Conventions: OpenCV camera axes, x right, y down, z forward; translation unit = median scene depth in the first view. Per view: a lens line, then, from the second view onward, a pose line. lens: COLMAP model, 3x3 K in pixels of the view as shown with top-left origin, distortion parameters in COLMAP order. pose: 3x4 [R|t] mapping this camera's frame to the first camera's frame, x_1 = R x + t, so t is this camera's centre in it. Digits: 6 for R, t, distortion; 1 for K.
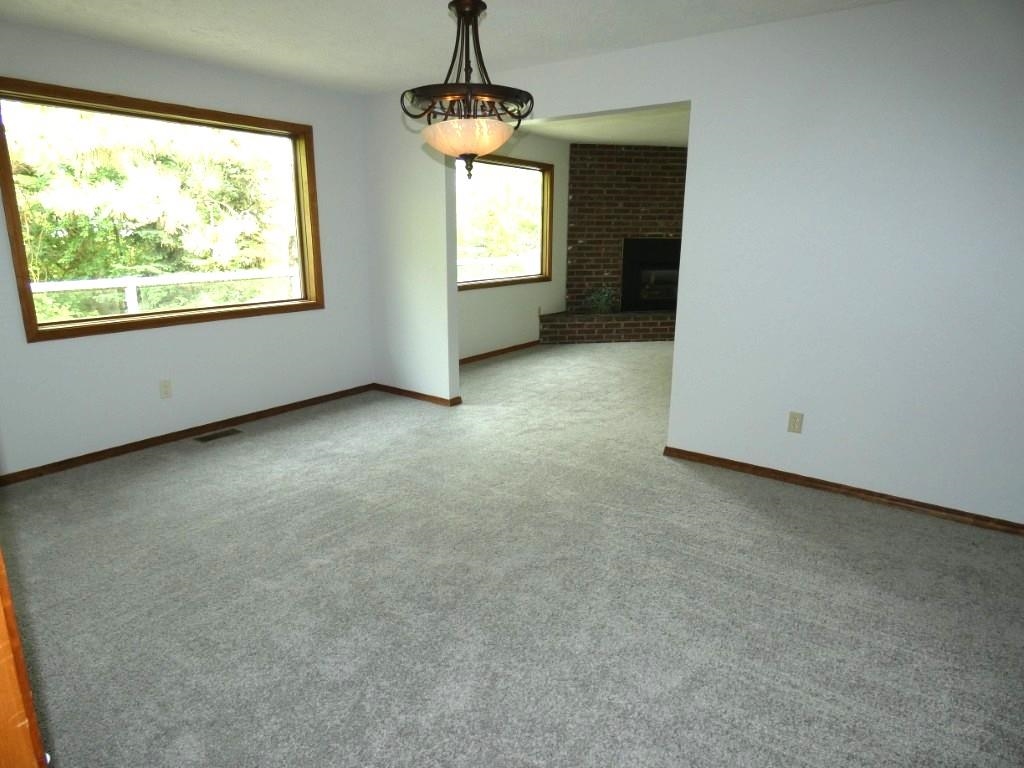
lens RADIAL K [[624.8, 0, 512.2], [0, 624.8, 378.4], [0, 0, 1]] dist [0.019461, -0.000092]
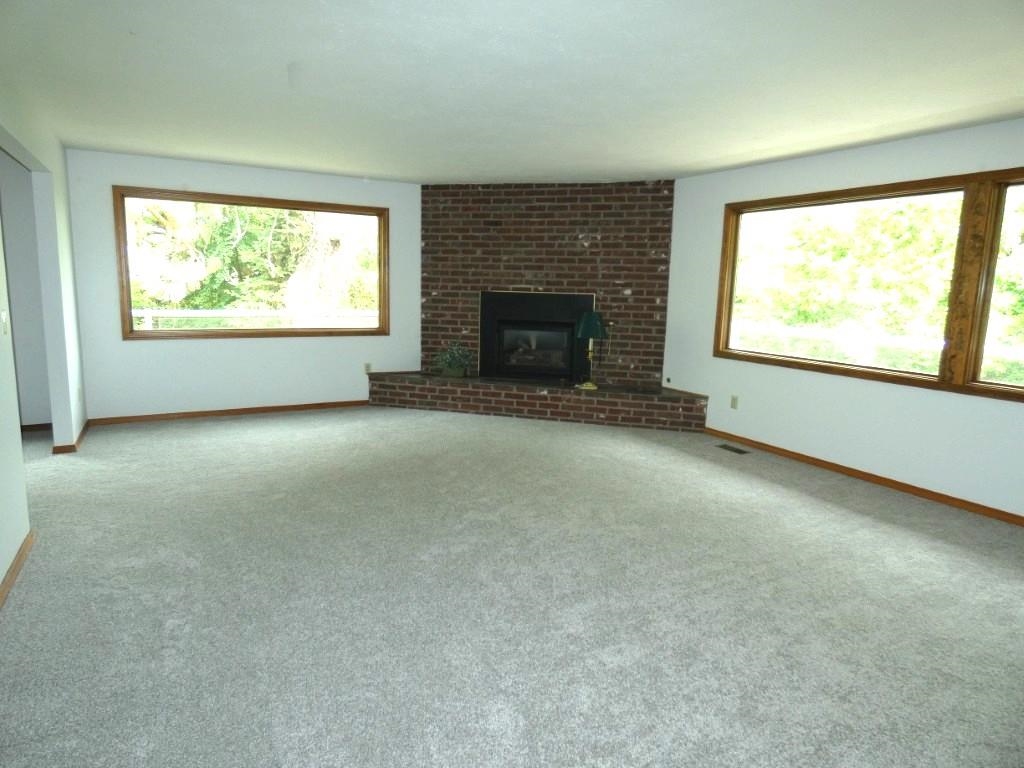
lens RADIAL K [[624.8, 0, 512.2], [0, 624.8, 378.4], [0, 0, 1]] dist [0.019461, -0.000092]
pose [[0.901145, 0.080438, -0.425990, 0.590804], [-0.121978, 0.989983, -0.071100, -0.052221], [0.416003, 0.116033, 0.901930, 0.270335]]
